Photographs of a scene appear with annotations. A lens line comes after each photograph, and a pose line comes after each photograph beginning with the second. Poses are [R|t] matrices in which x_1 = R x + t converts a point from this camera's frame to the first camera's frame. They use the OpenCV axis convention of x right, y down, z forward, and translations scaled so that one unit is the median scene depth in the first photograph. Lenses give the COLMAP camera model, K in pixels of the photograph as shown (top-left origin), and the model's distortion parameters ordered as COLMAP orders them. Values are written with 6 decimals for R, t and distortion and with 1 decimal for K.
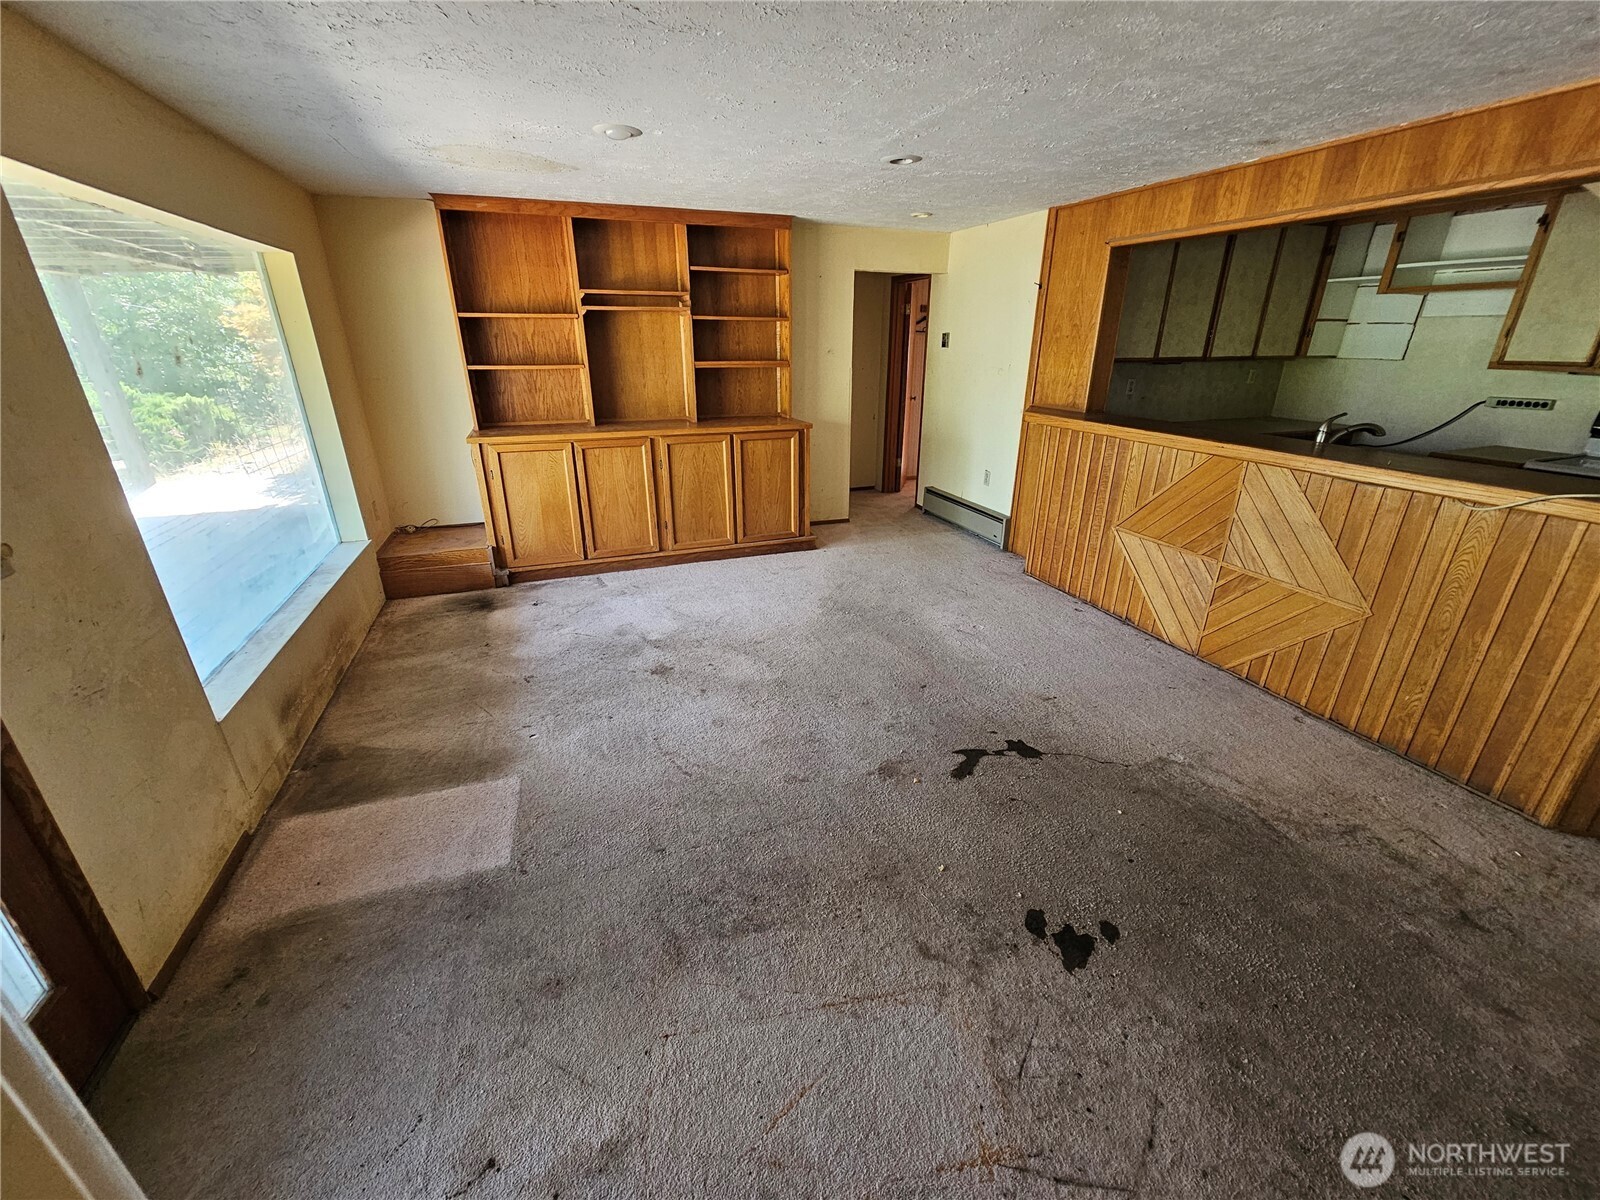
lens RADIAL K [[652.5, 0, 804.8], [0, 652.5, 605.2], [0, 0, 1]] dist [0.001914, 0.000046]
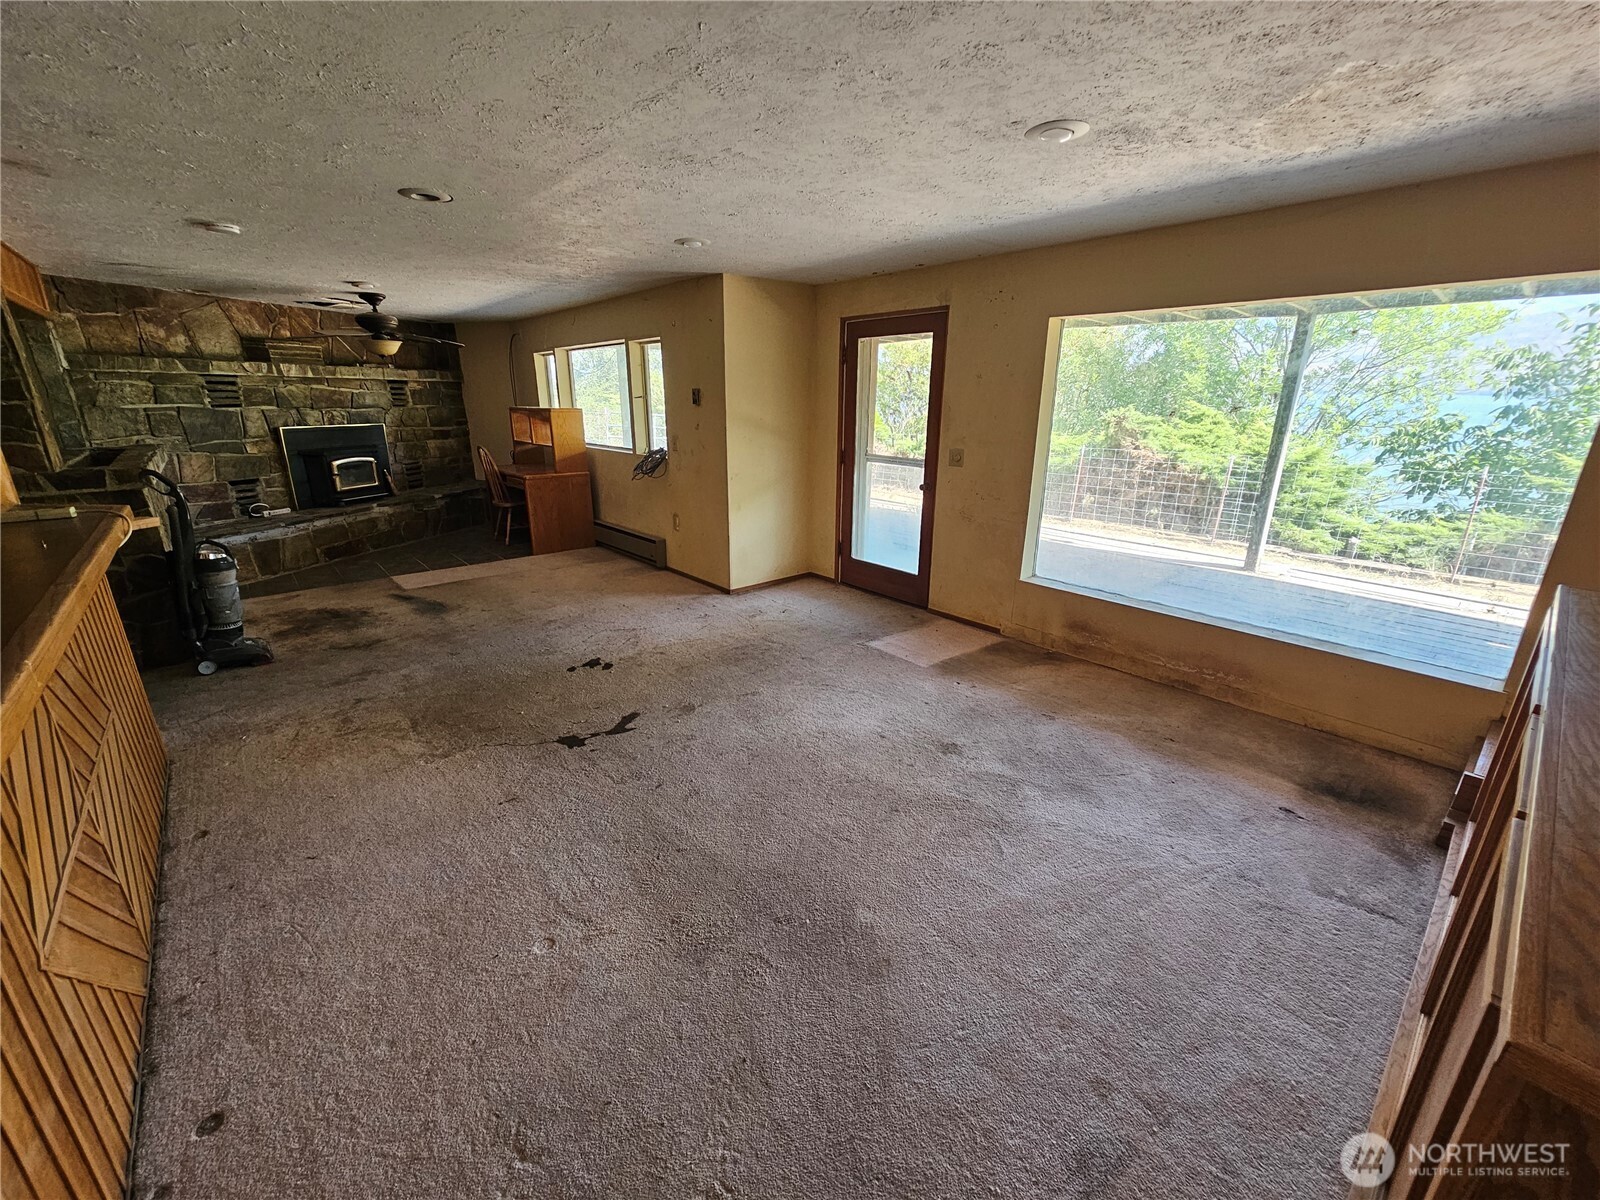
lens RADIAL K [[655.8, 0, 810.4], [0, 655.8, 606.7], [0, 0, 1]] dist [-0.000711, -0.000276]
pose [[-0.933751, 0.106629, -0.341672, 0.197433], [-0.140495, 0.768788, 0.623879, -0.463287], [0.329197, 0.630551, -0.702876, 1.135128]]
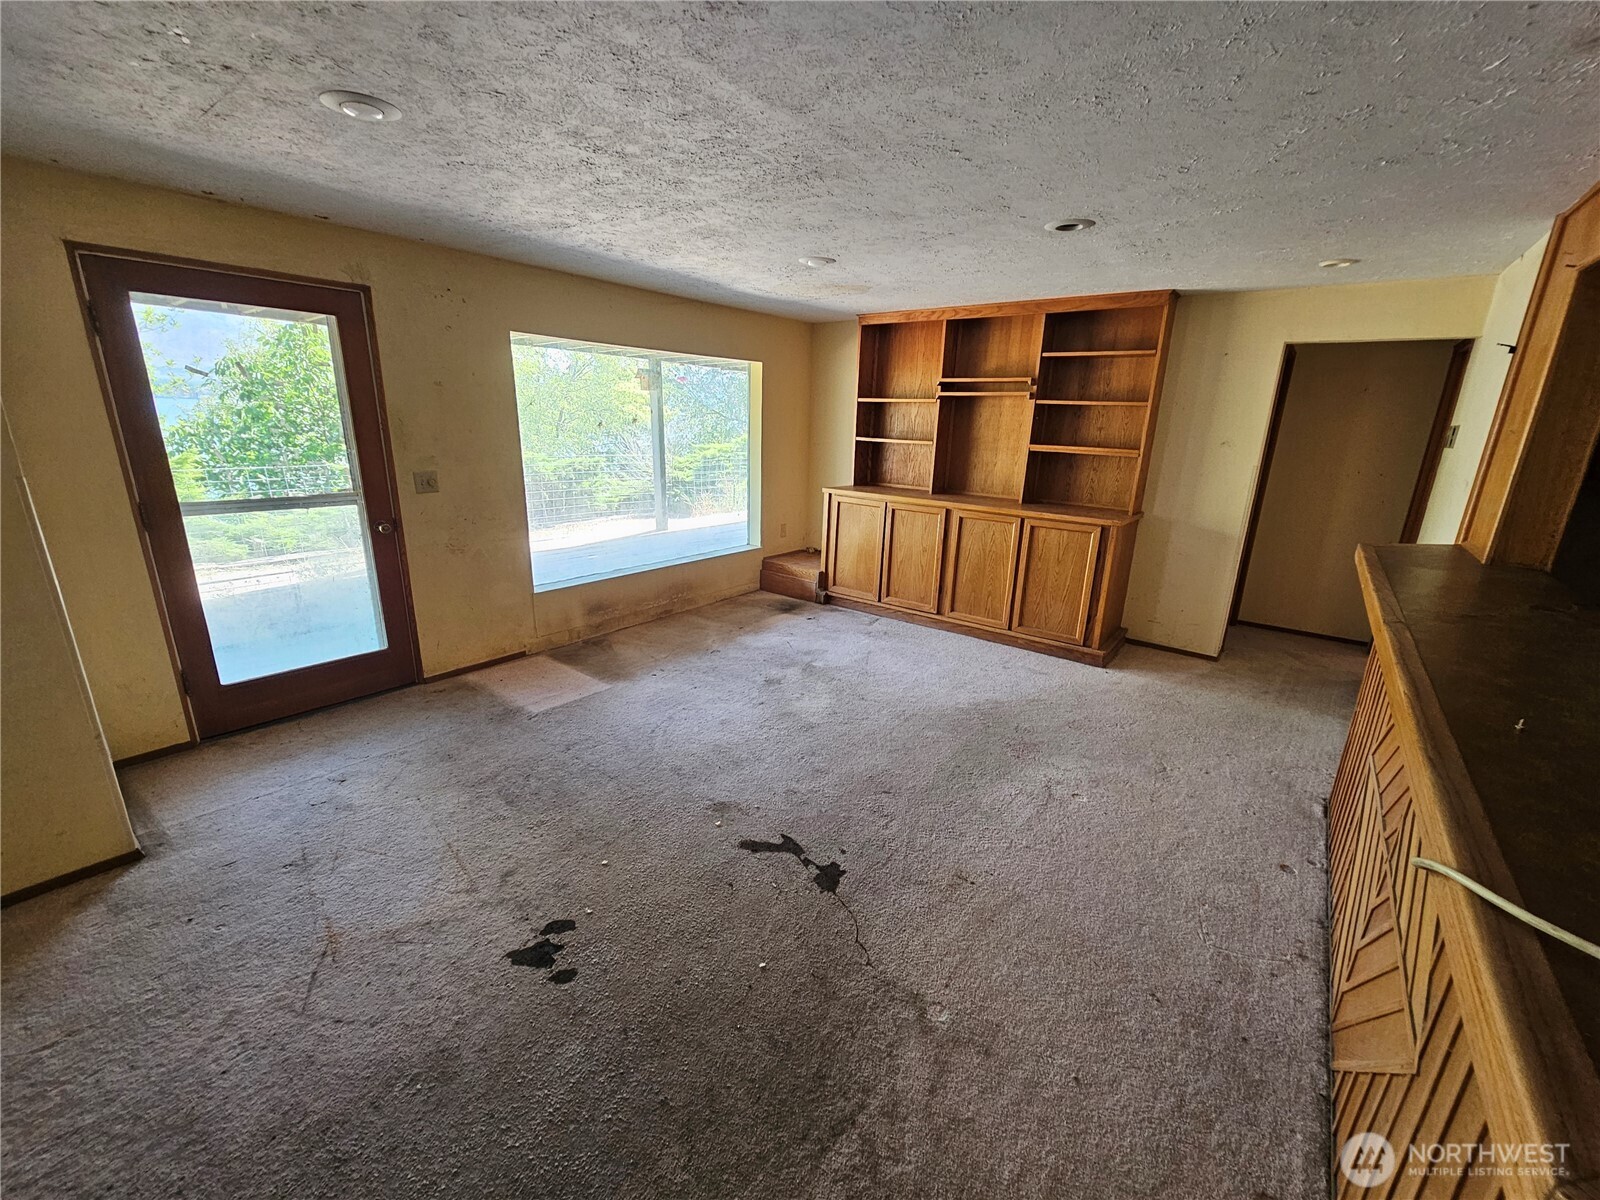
lens RADIAL K [[655.8, 0, 810.4], [0, 655.8, 606.7], [0, 0, 1]] dist [-0.000711, -0.000276]
pose [[0.533834, 0.249981, -0.807794, 0.586577], [-0.348524, 0.935431, 0.059156, -0.096140], [0.770424, 0.249956, 0.586489, 0.247032]]
